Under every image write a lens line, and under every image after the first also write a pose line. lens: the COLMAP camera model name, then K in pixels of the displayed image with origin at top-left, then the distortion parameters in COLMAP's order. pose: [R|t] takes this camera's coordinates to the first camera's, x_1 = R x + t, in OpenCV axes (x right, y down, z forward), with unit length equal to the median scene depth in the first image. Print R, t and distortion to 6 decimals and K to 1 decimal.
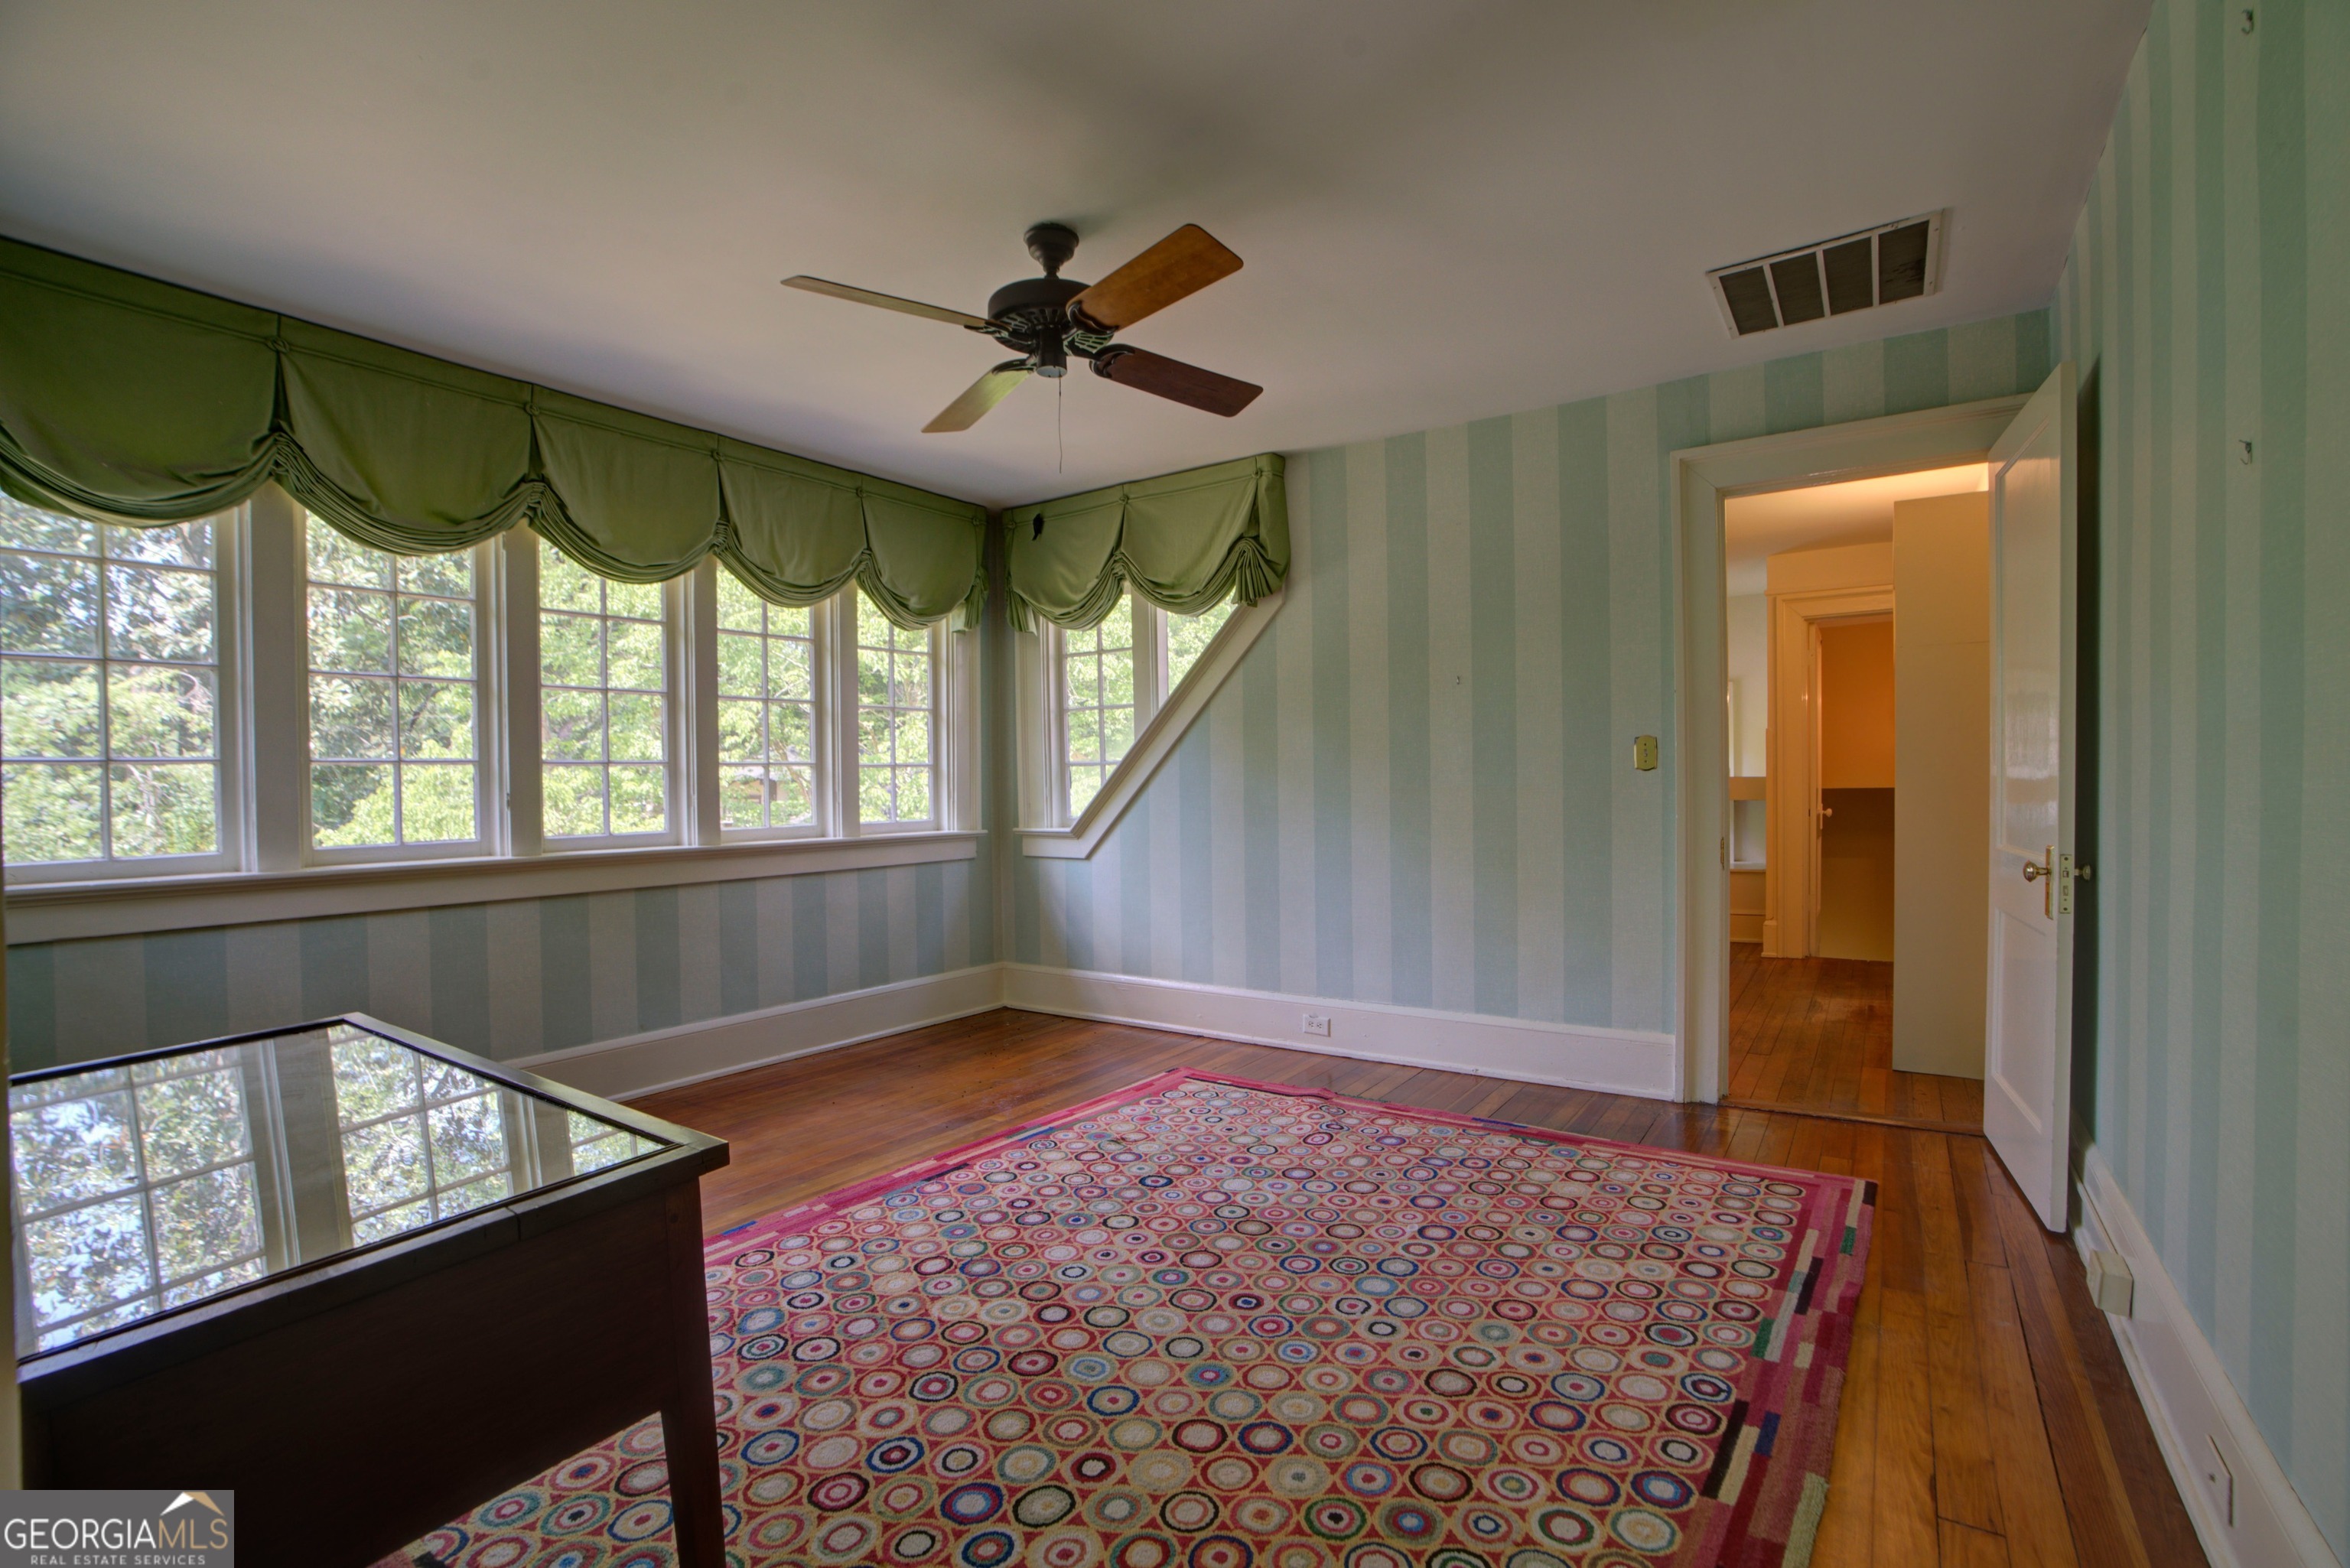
lens RADIAL K [[1059.4, 0, 1179.2], [0, 1059.4, 790.9], [0, 0, 1]] dist [-0.071167, 0.001132]
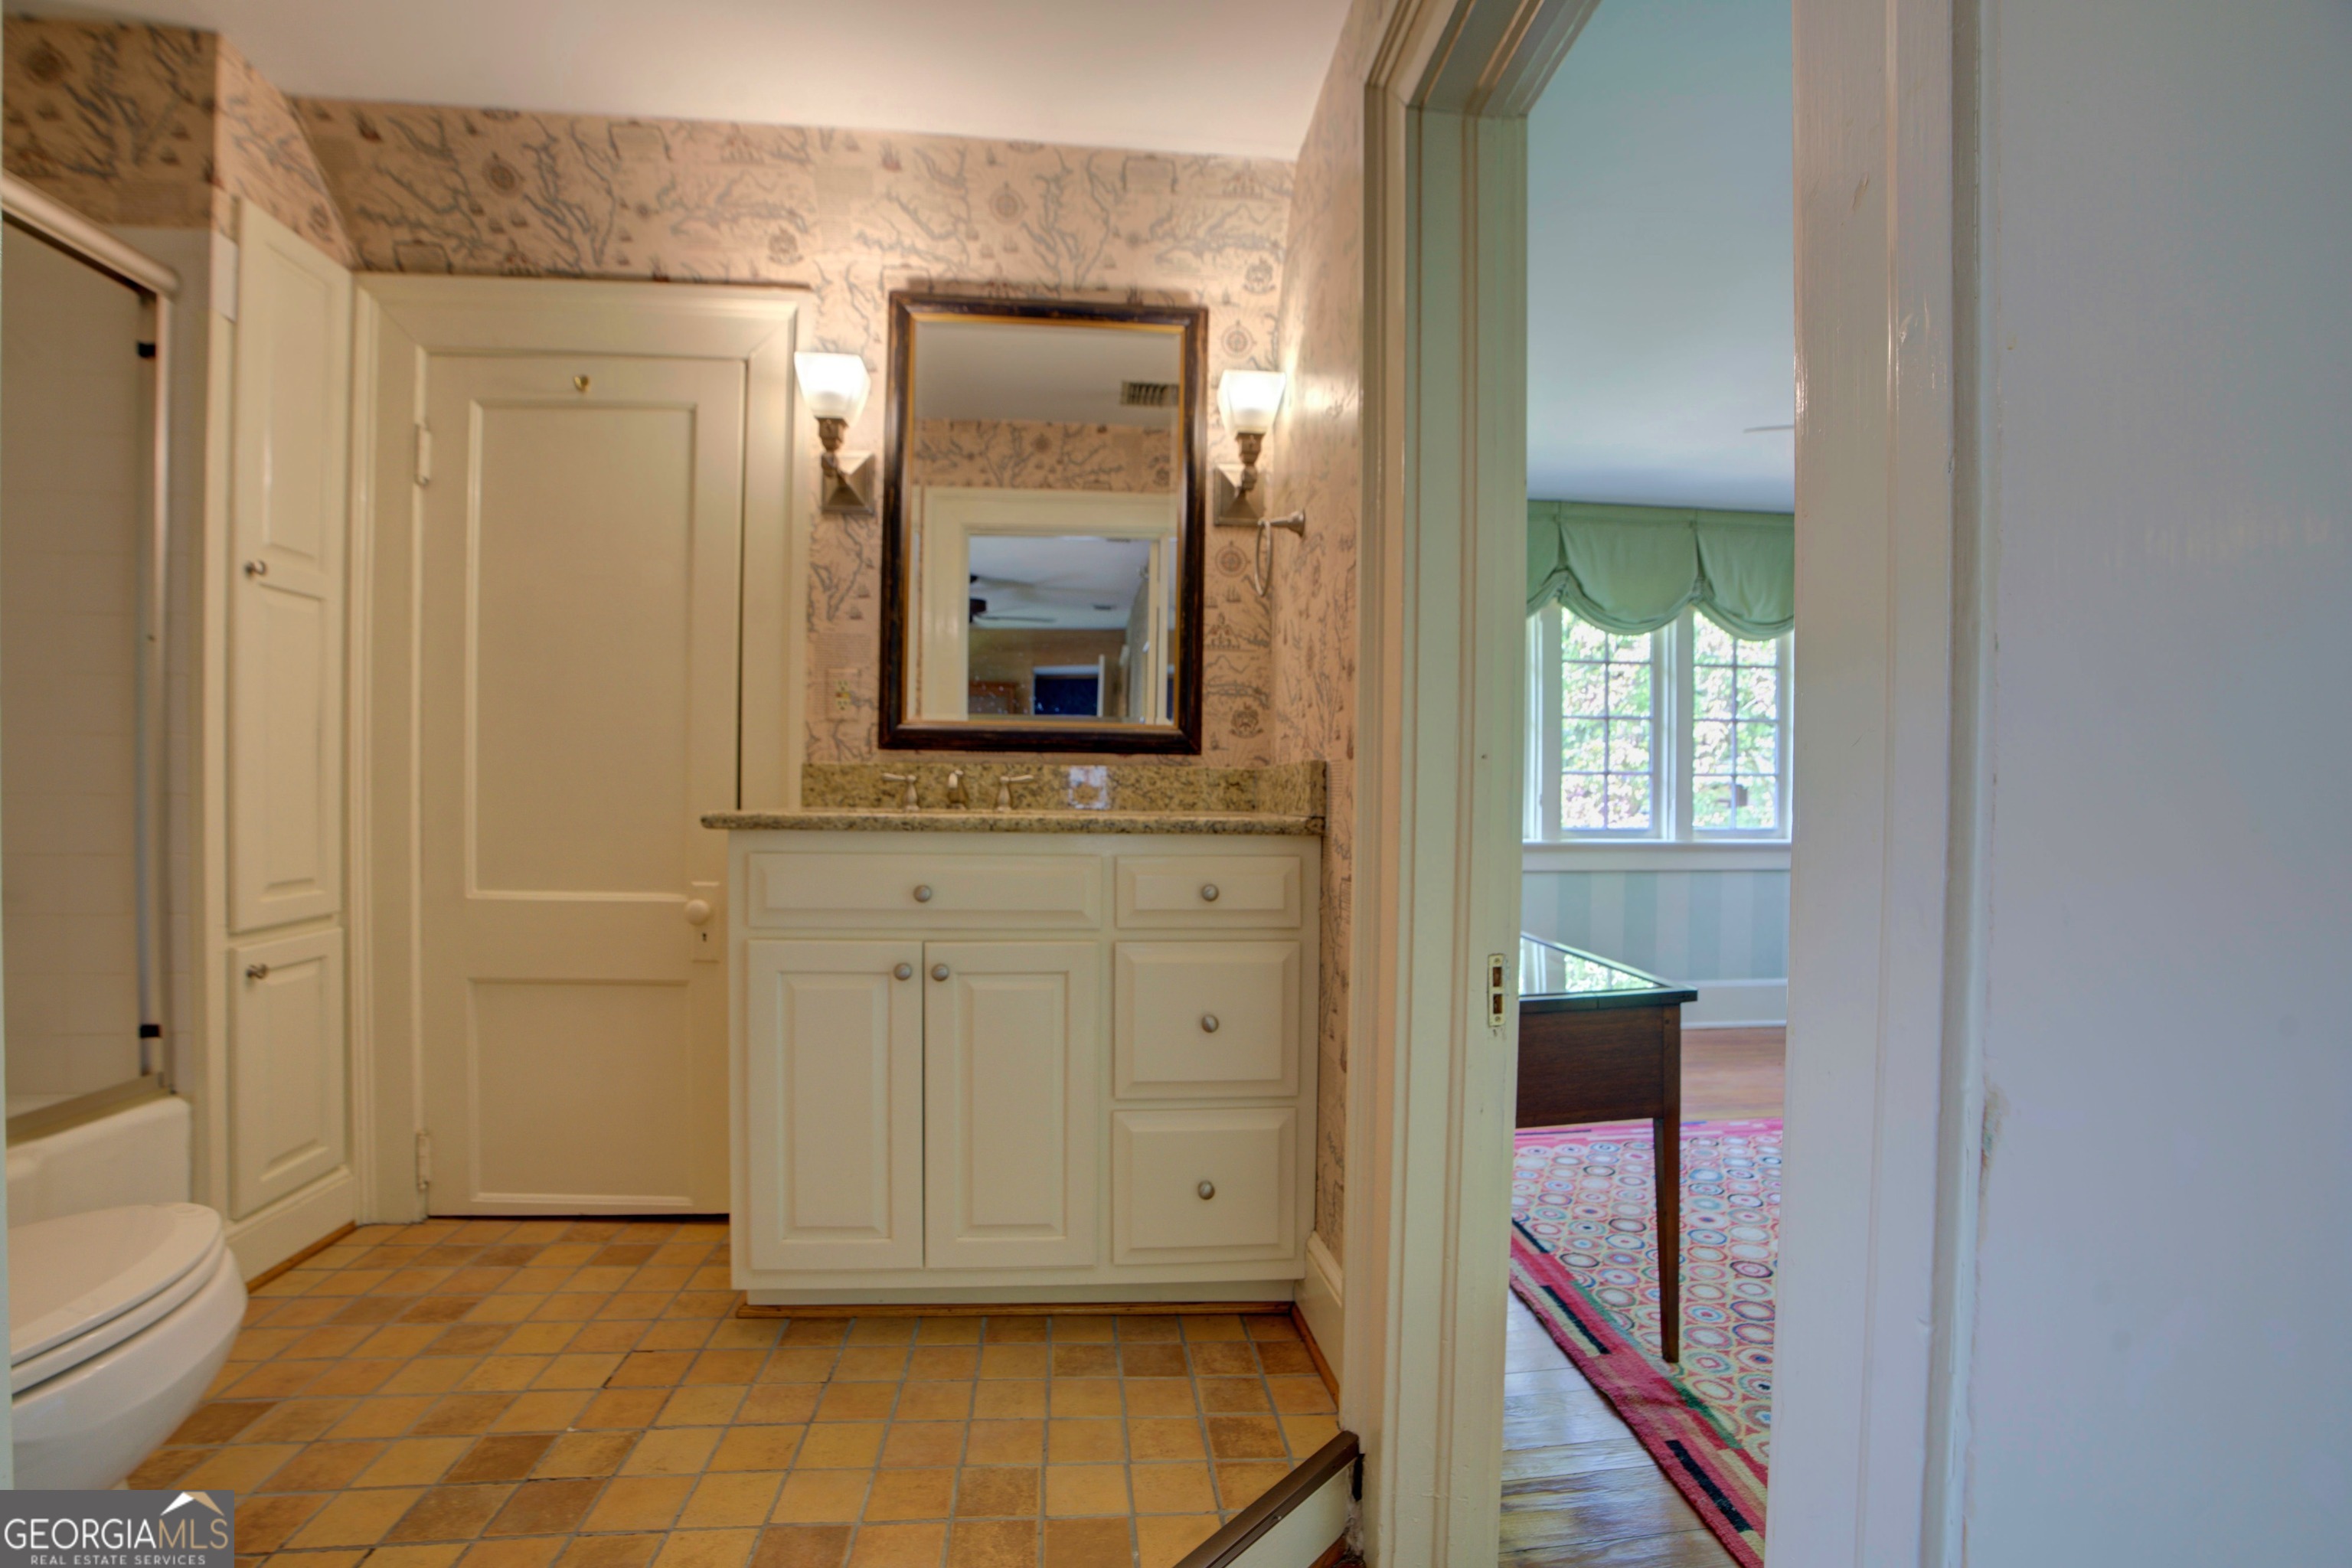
lens RADIAL K [[1060.3, 0, 1180.2], [0, 1060.3, 790.9], [0, 0, 1]] dist [-0.071167, 0.001132]
pose [[0.648278, 0.025373, -0.760981, 0.105894], [-0.024420, 0.999623, 0.012527, -0.007167], [0.761012, 0.010462, 0.648654, -0.267508]]
